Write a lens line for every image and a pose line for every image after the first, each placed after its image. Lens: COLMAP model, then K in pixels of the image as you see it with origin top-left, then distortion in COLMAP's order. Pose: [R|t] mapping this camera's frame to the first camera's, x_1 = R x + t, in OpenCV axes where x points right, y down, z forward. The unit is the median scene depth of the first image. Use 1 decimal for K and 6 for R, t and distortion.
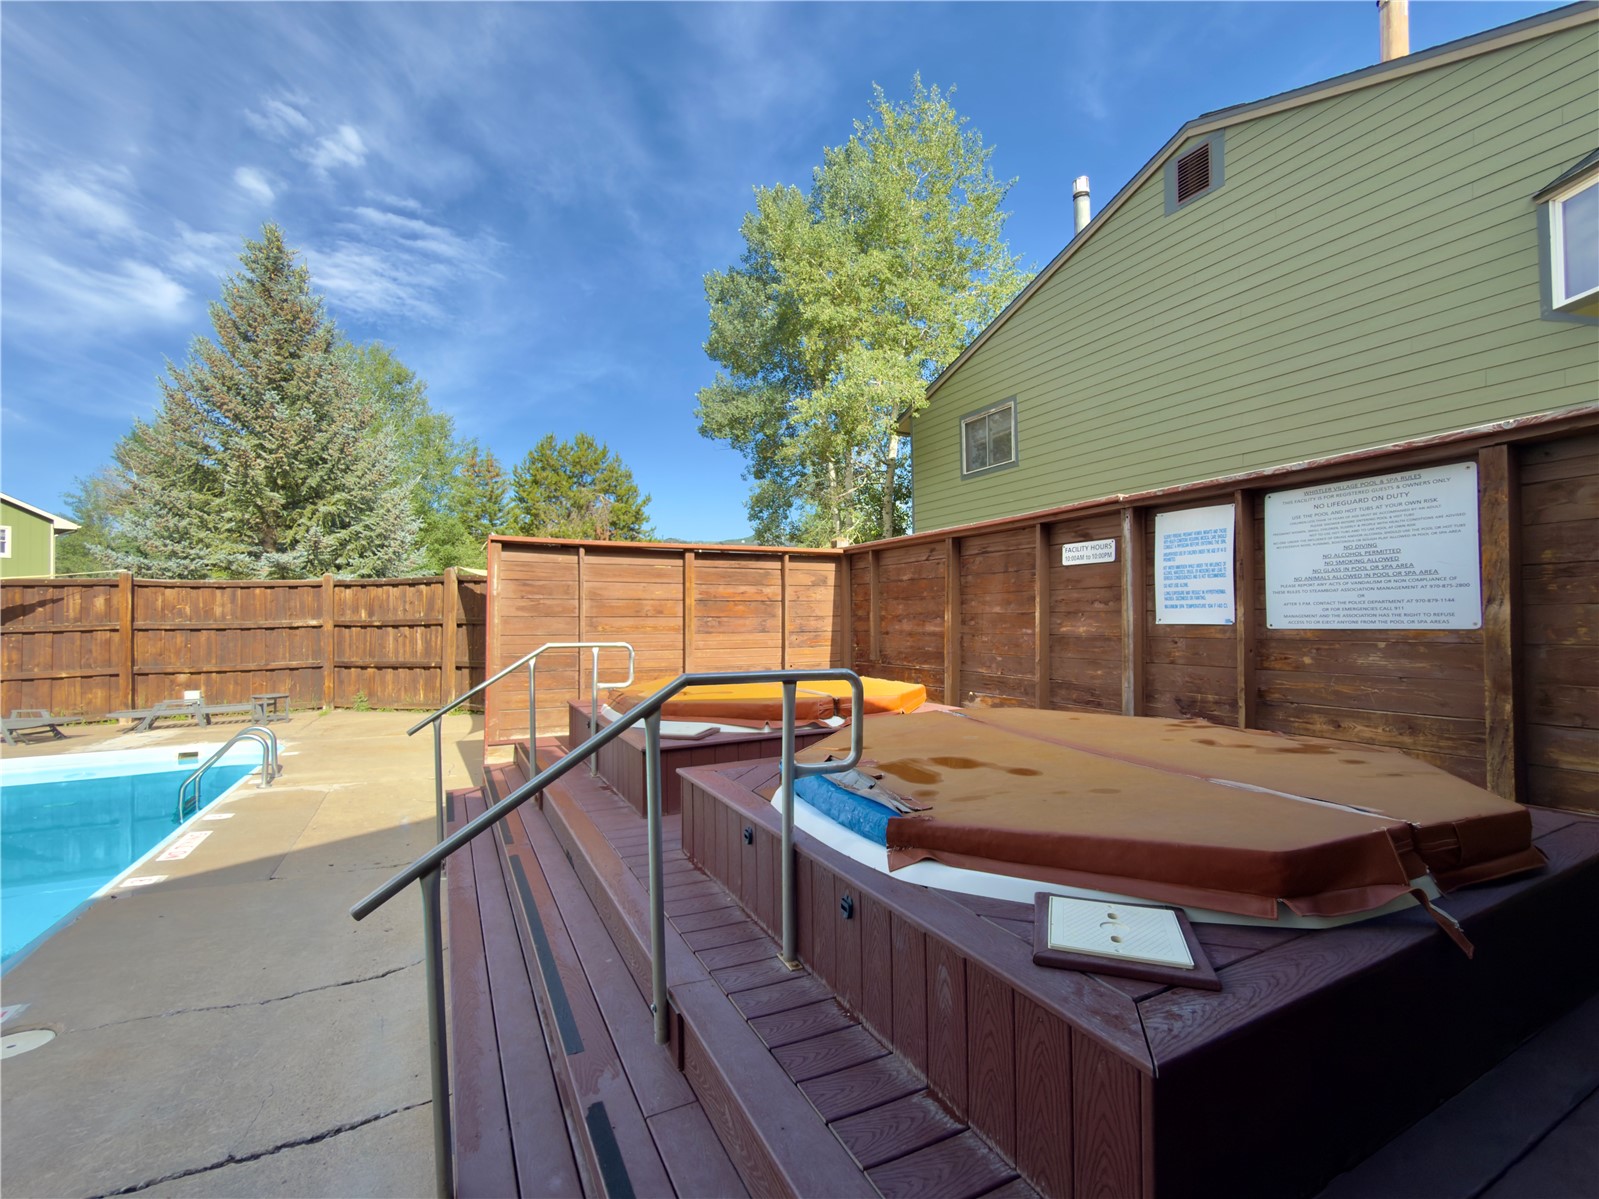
lens RADIAL K [[701.4, 0, 802.9], [0, 701.4, 605.4], [0, 0, 1]] dist [0.000174, -0.000516]
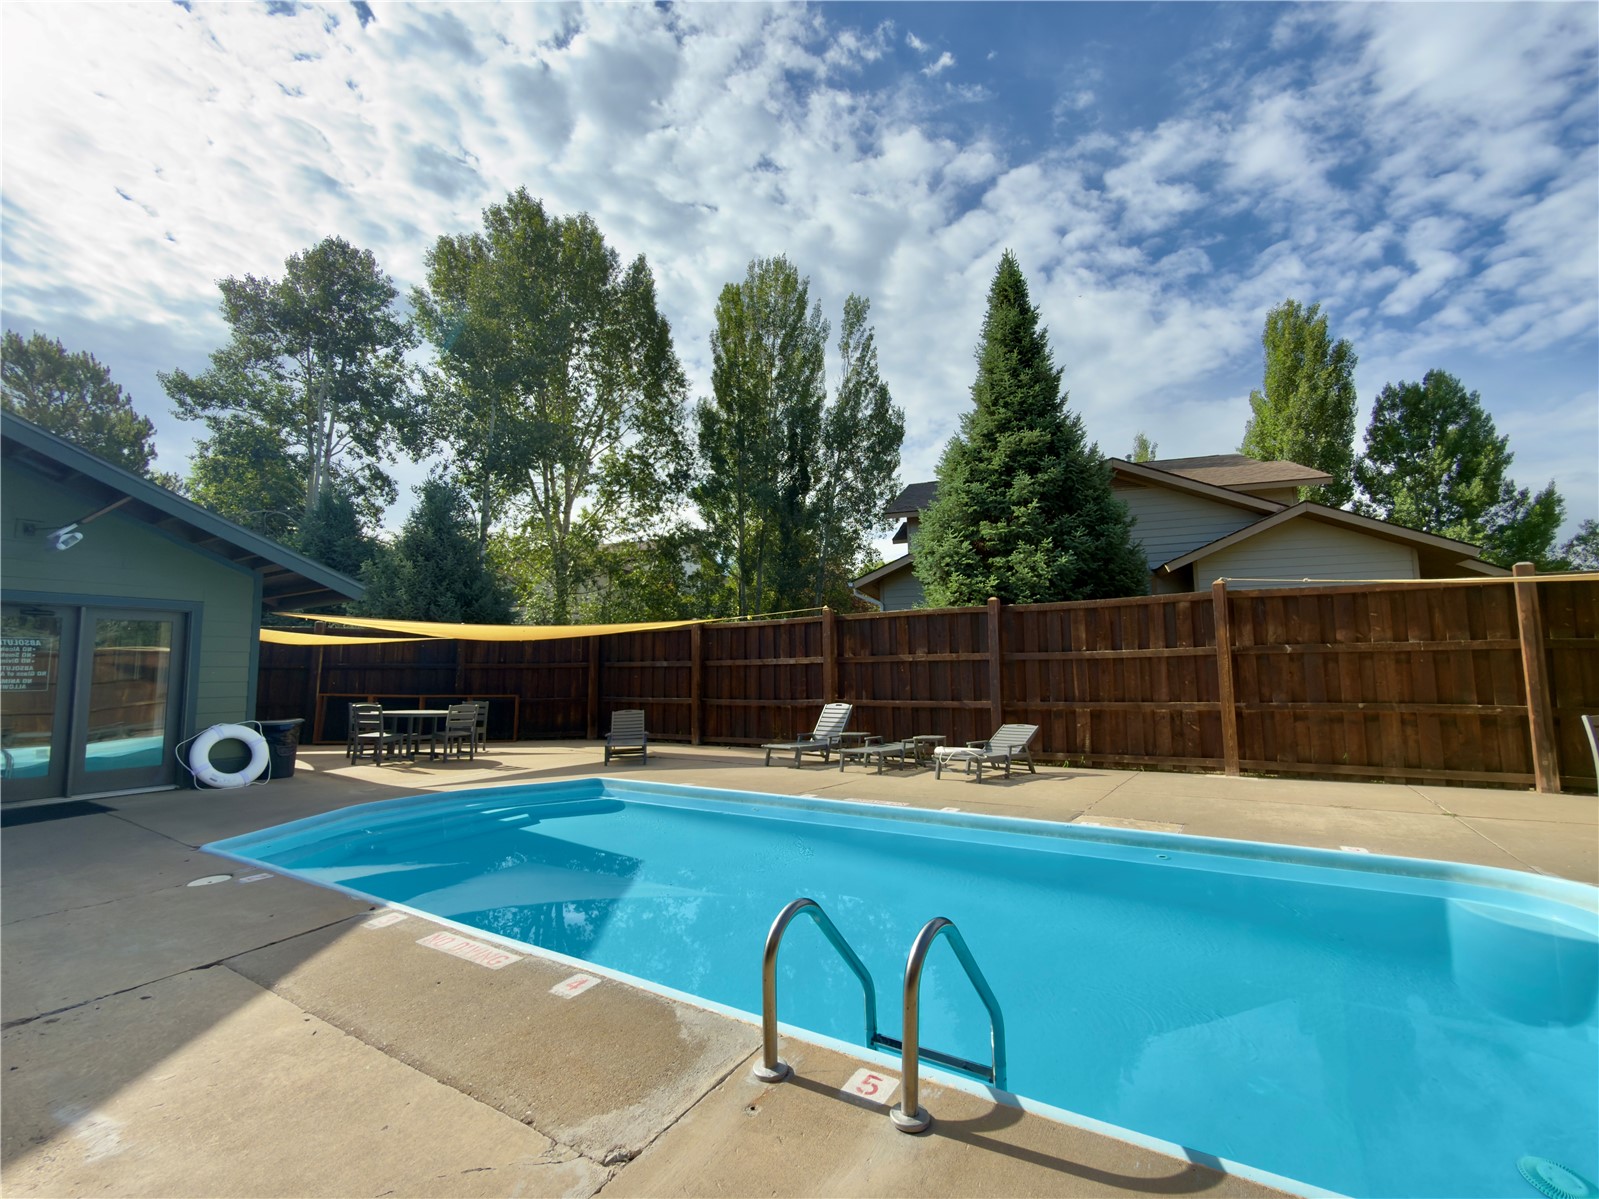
lens RADIAL K [[703.7, 0, 798.6], [0, 703.7, 638.0], [0, 0, 1]] dist [0.000689, -0.000022]
pose [[-0.862048, -0.001875, -0.506824, -0.334156], [0.029985, 0.998053, -0.054694, 0.037031], [0.505939, -0.062346, -0.860313, 0.726971]]
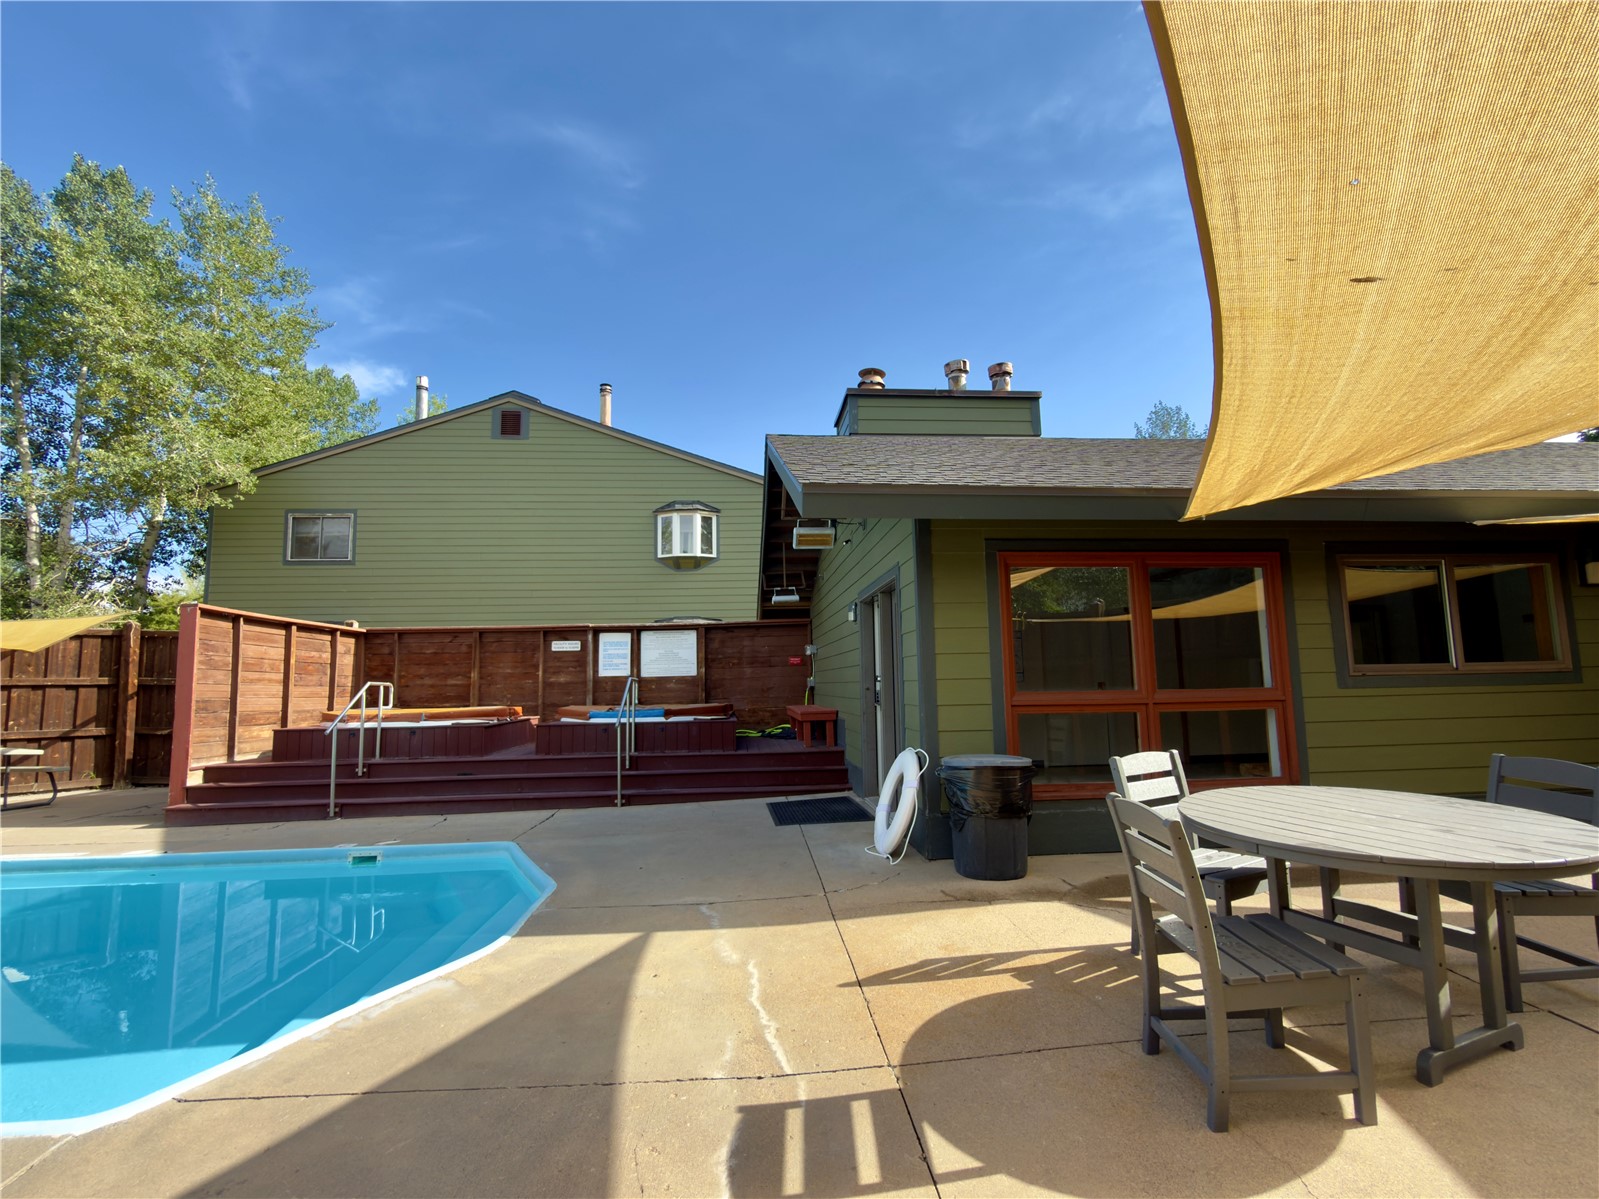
lens RADIAL K [[701.4, 0, 802.9], [0, 701.4, 605.4], [0, 0, 1]] dist [0.000174, -0.000516]
pose [[0.378047, 0.108732, 0.919379, -0.632743], [0.001333, 0.993014, -0.117988, 0.028958], [-0.925786, 0.045830, 0.375261, -0.259300]]
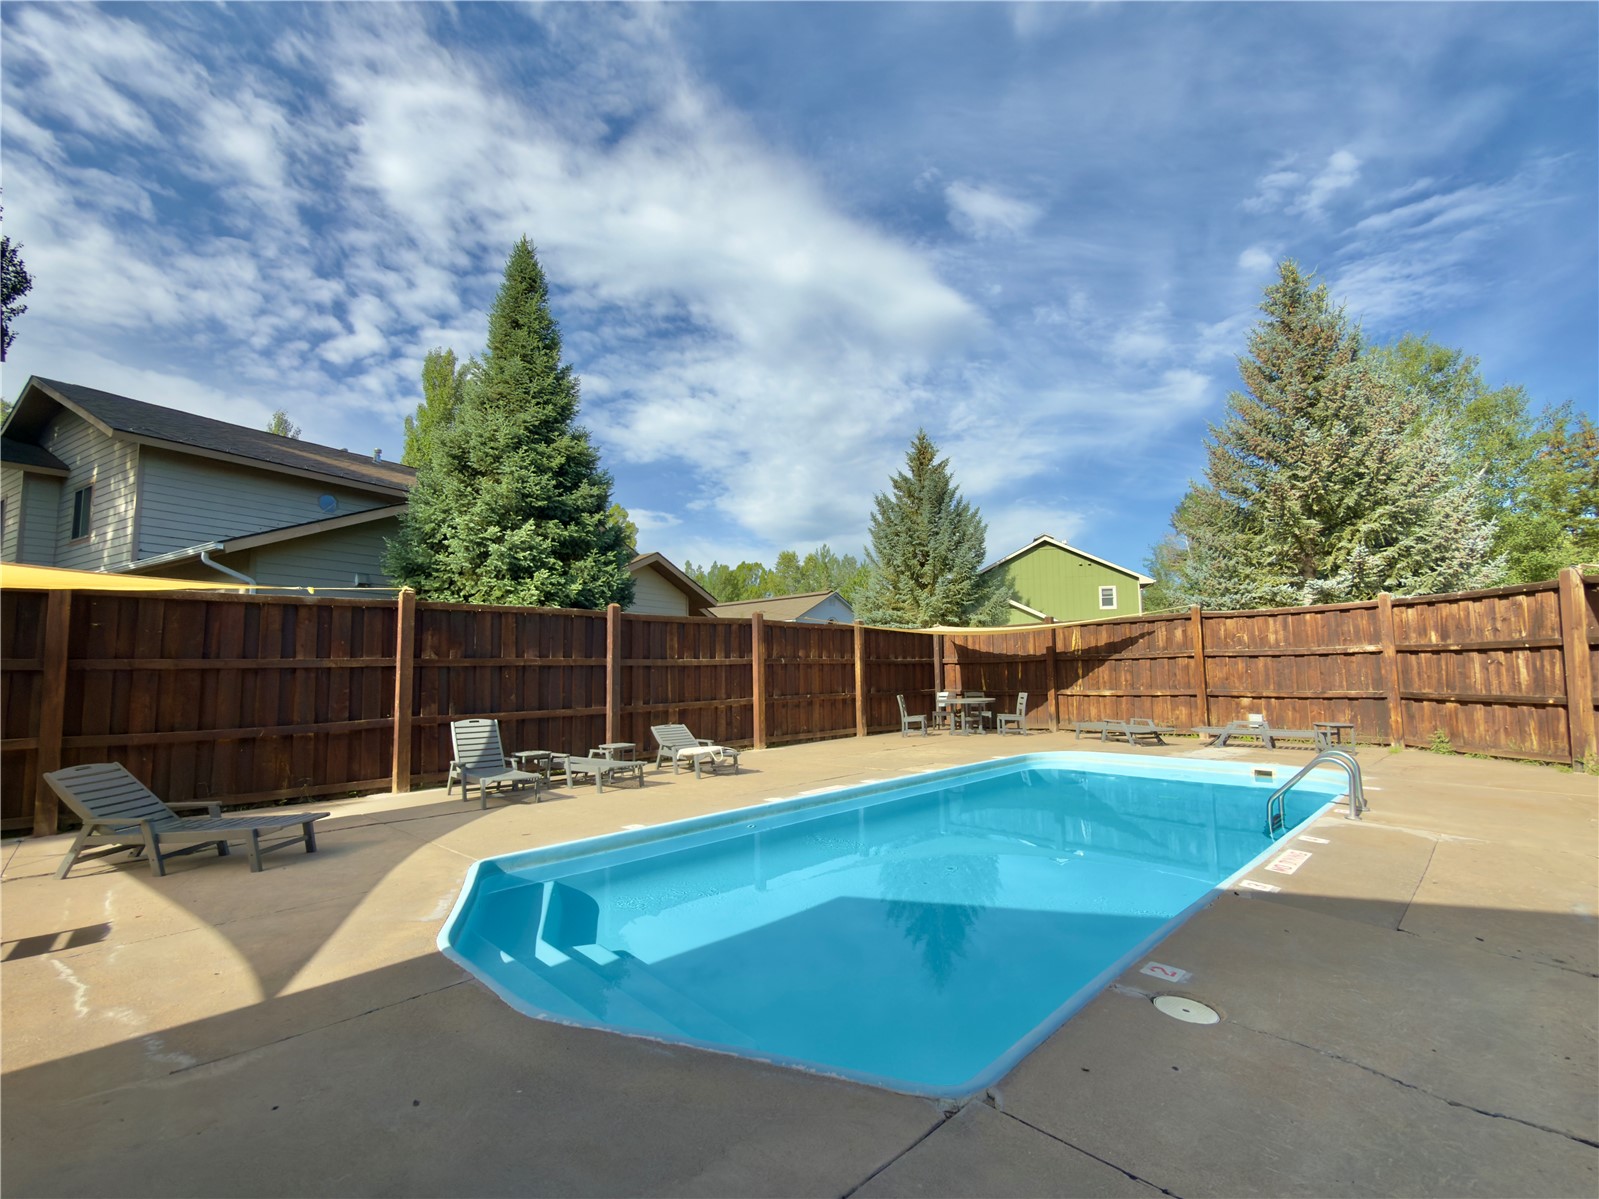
lens RADIAL K [[701.4, 0, 802.9], [0, 701.4, 605.4], [0, 0, 1]] dist [0.000174, -0.000516]
pose [[0.302585, -0.079673, -0.949787, -0.058229], [0.024051, 0.996821, -0.075957, 0.020599], [0.952819, 0.000140, 0.303539, 0.031155]]
